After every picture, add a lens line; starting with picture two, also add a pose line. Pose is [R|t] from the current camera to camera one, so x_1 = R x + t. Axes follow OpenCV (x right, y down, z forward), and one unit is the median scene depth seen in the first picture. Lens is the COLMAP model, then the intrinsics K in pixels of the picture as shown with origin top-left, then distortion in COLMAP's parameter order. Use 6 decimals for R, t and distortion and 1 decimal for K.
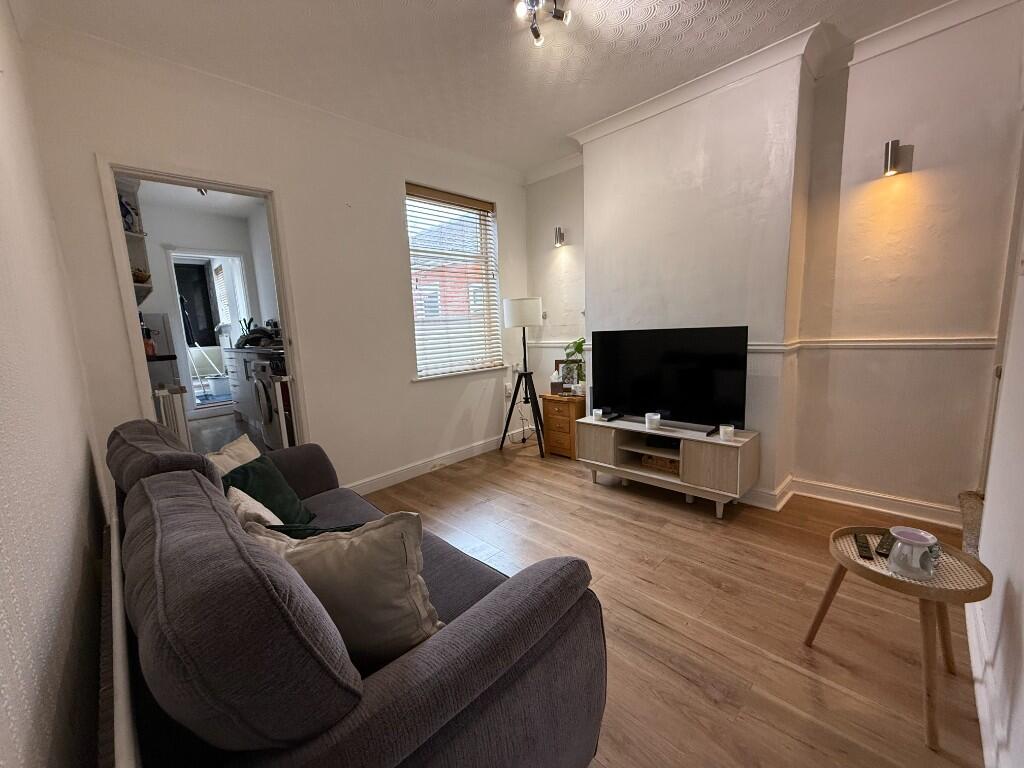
lens RADIAL K [[408.4, 0, 511.2], [0, 408.4, 383.5], [0, 0, 1]] dist [0.001385, -0.000004]
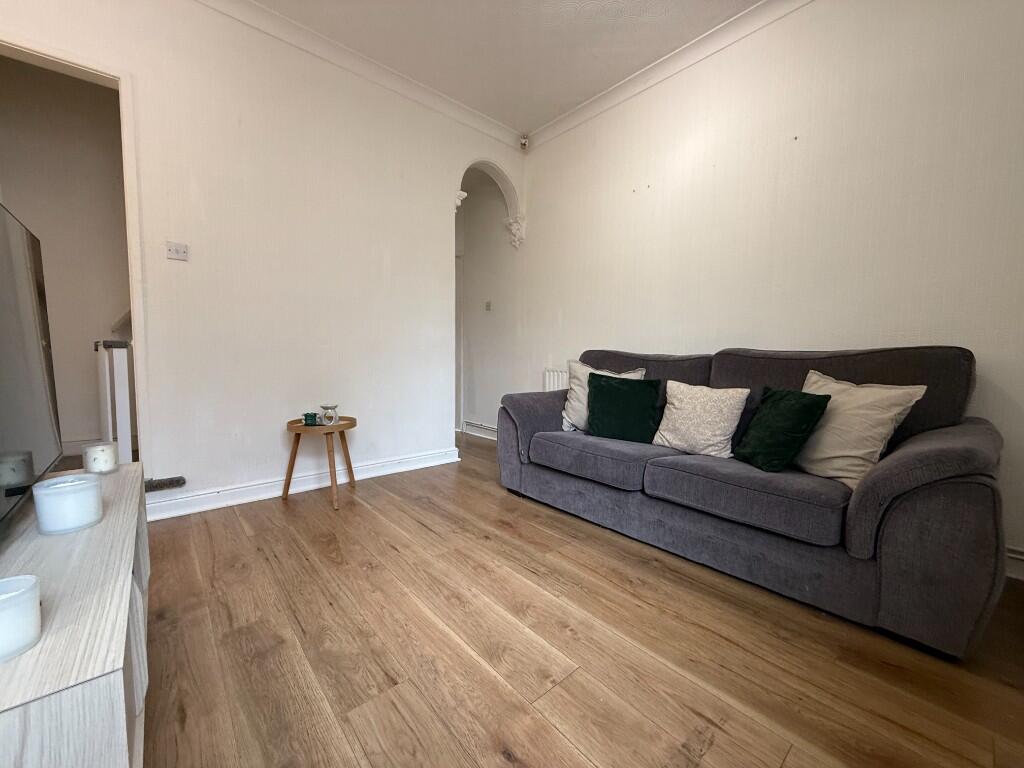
lens RADIAL K [[408.4, 0, 511.2], [0, 408.4, 383.5], [0, 0, 1]] dist [0.001385, -0.000004]
pose [[-0.997316, 0.040305, 0.061127, -0.000810], [0.052191, 0.976863, 0.207399, -0.046543], [-0.051353, 0.210033, -0.976345, 1.570952]]
